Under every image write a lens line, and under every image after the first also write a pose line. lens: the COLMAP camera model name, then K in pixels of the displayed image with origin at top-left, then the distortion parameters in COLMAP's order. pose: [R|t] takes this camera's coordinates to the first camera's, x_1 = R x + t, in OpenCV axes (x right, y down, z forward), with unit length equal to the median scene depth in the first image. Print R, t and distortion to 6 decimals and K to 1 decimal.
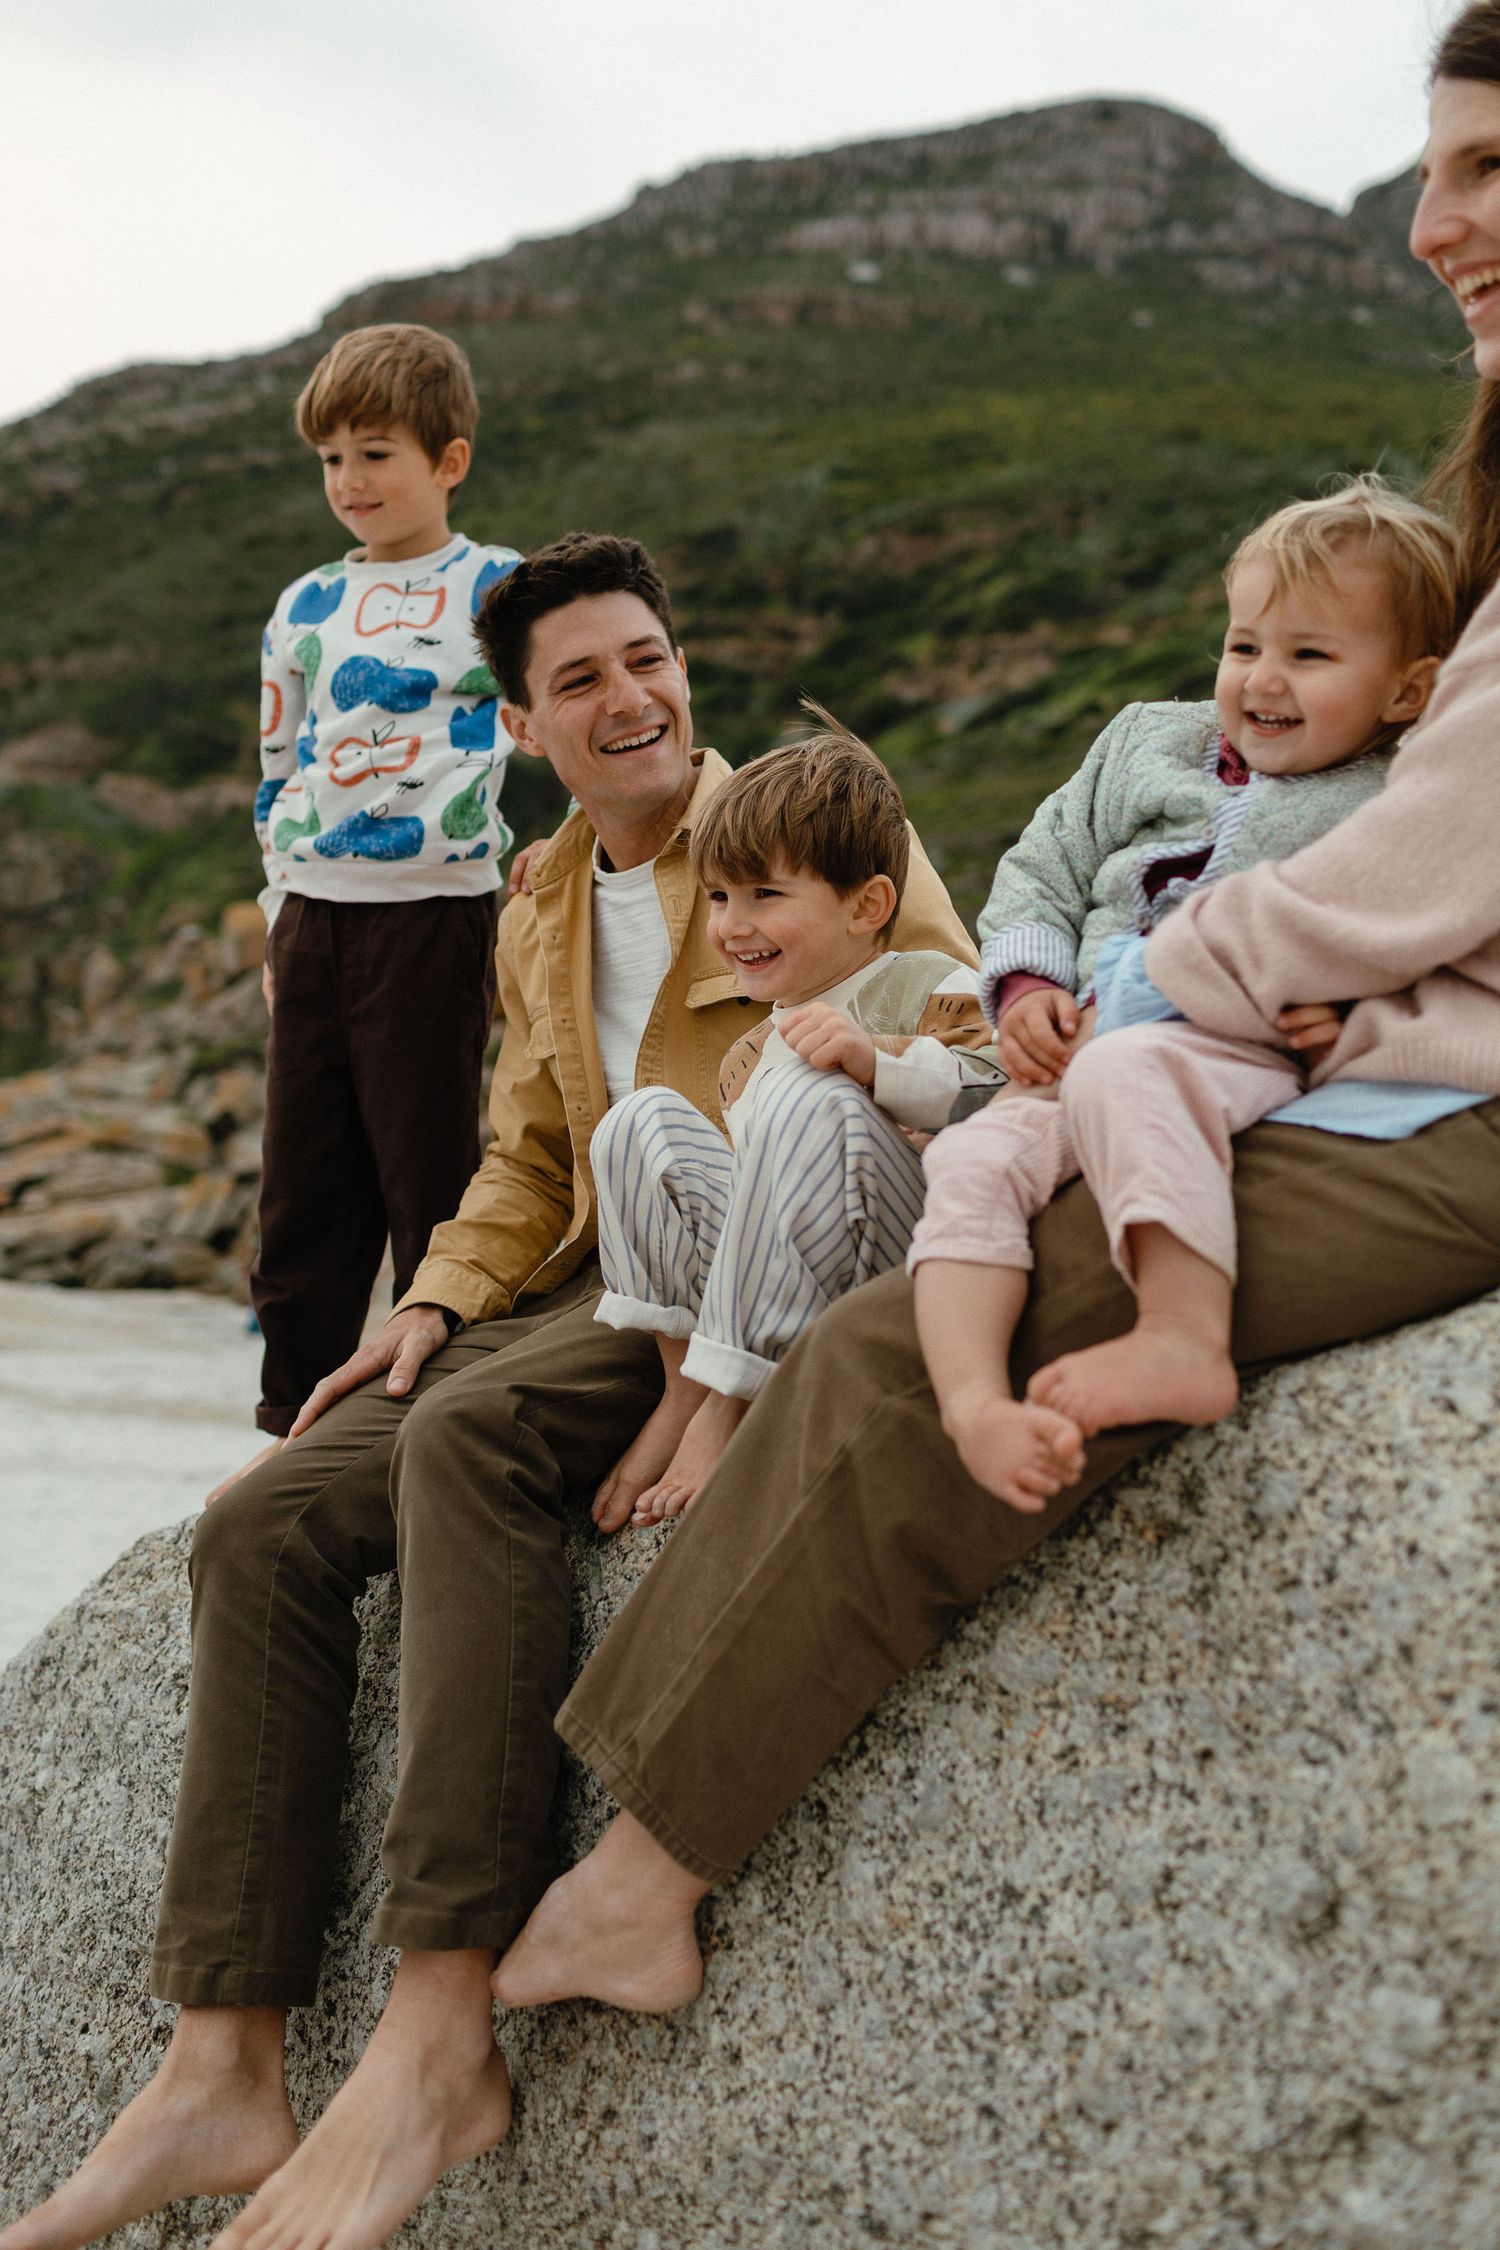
lens RADIAL K [[2356.9, 0, 743.2], [0, 2356.9, 1131.2], [0, 0, 1]] dist [0.004874, 0.000000]
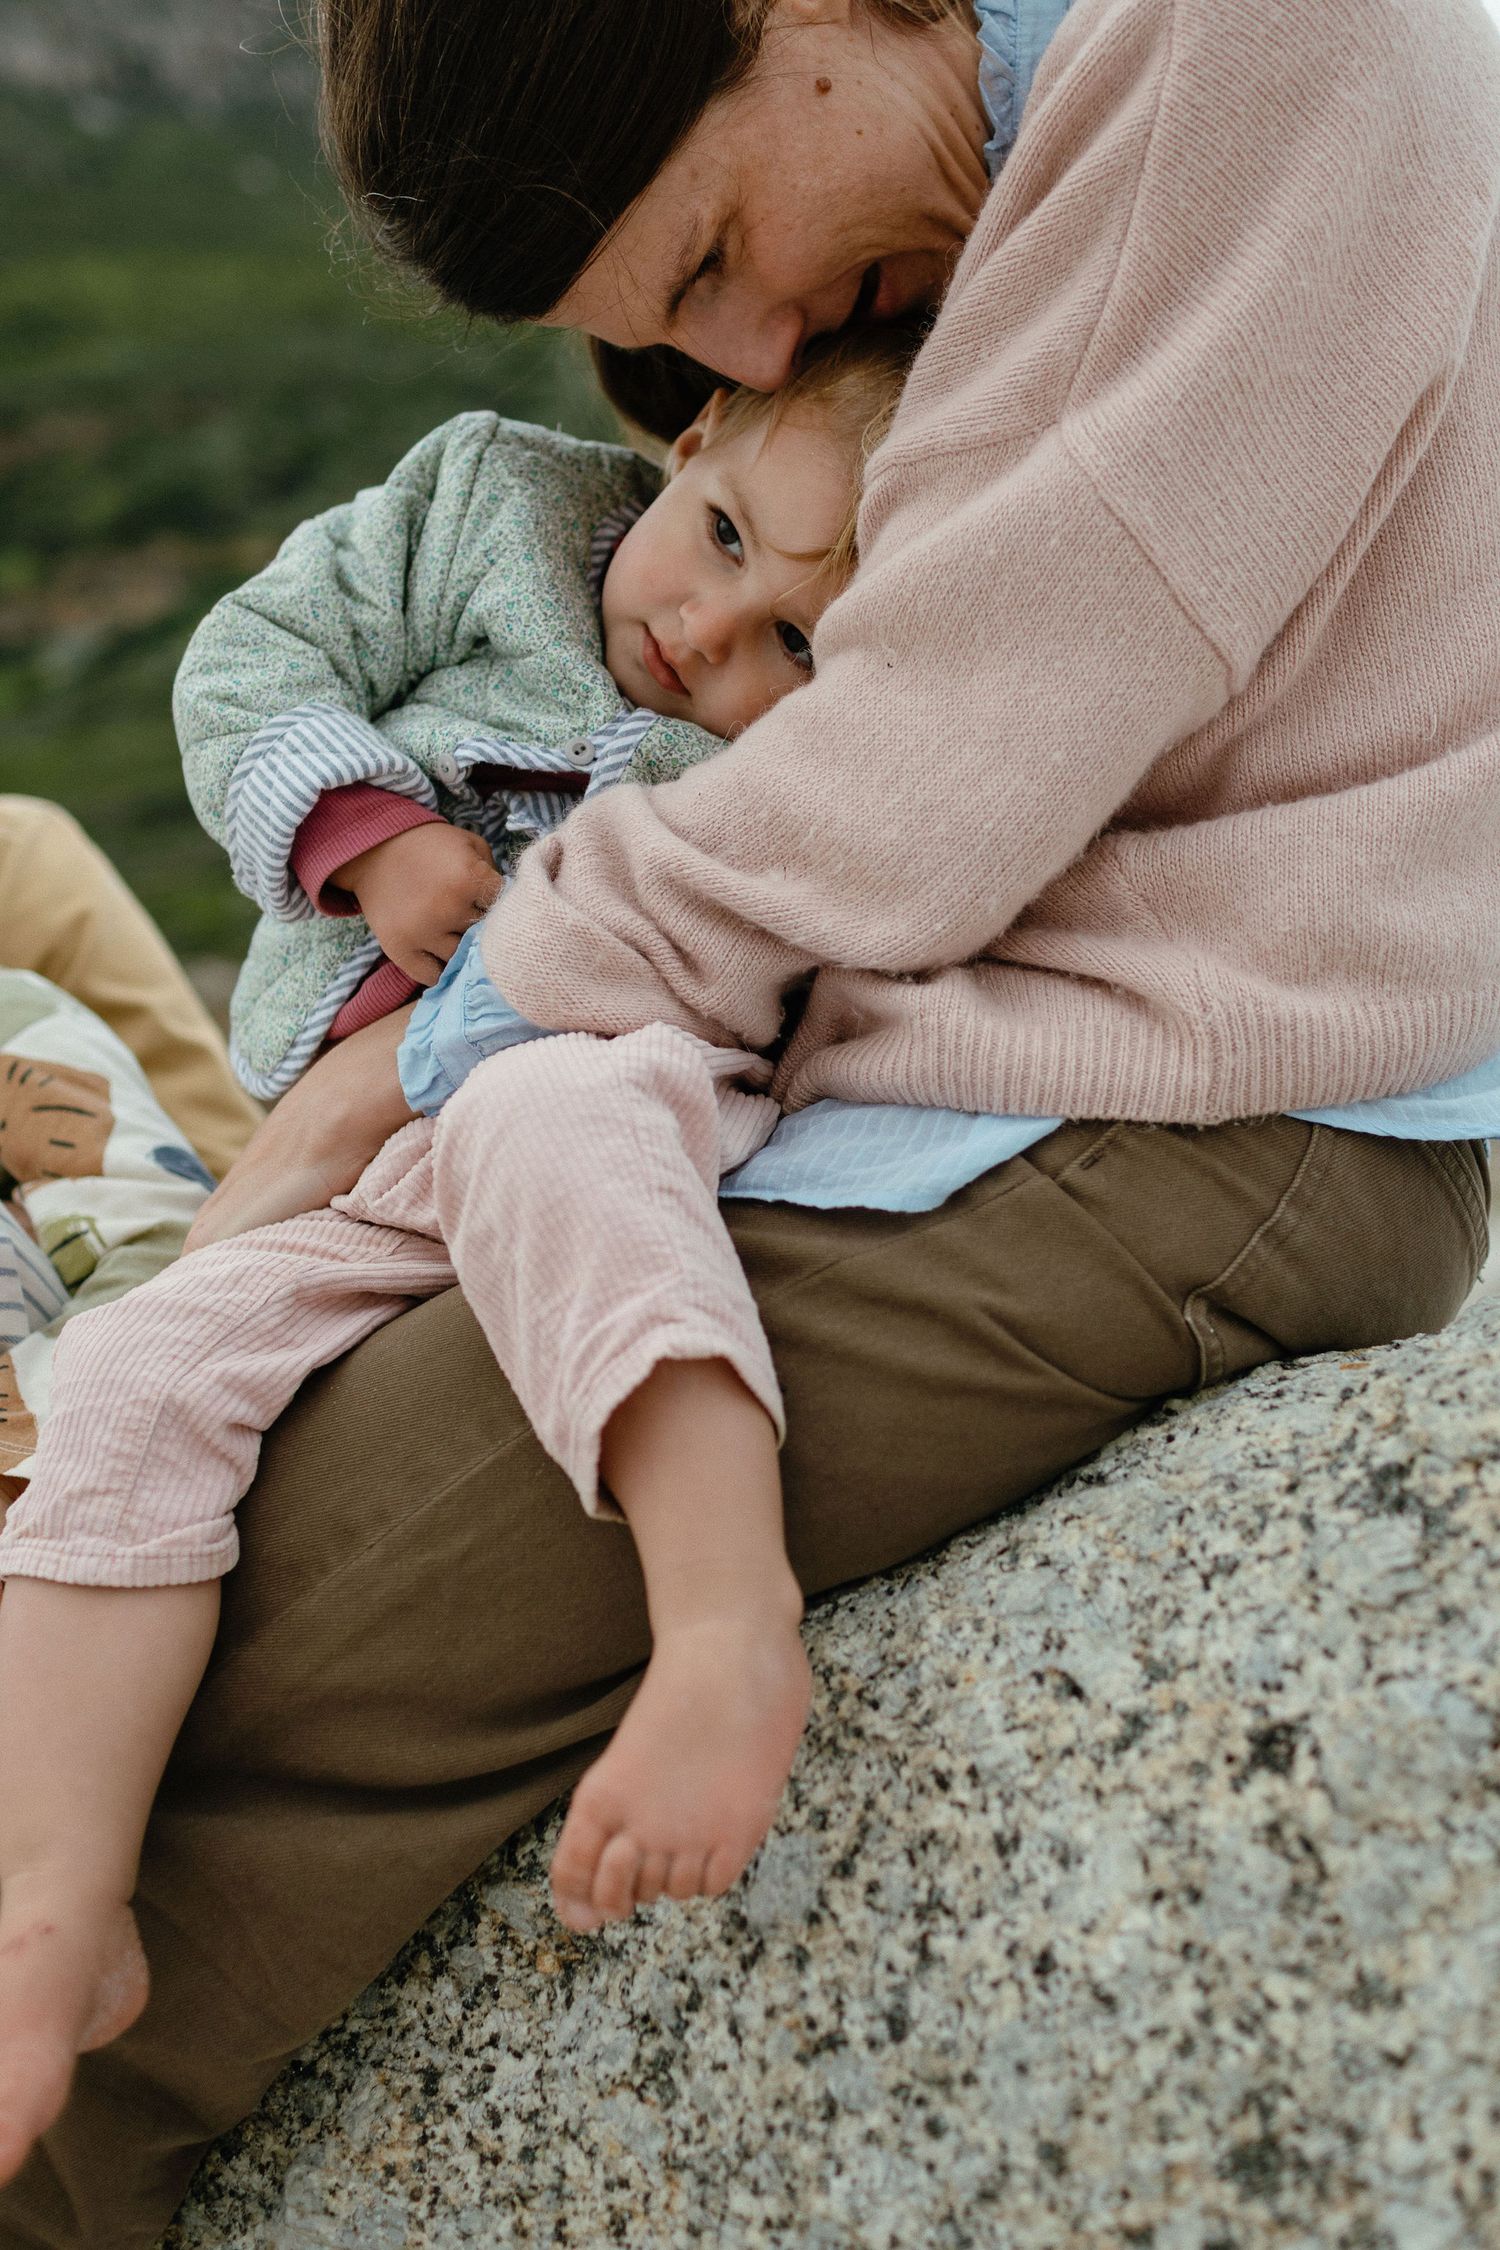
lens RADIAL K [[2356.9, 0, 745.6], [0, 2356.9, 1134.2], [0, 0, 1]] dist [0.004874, 0.000000]
pose [[0.933912, -0.084730, 0.347317, 0.041191], [0.084807, 0.996284, 0.015011, -0.029524], [-0.347299, 0.015436, 0.937628, 0.482032]]
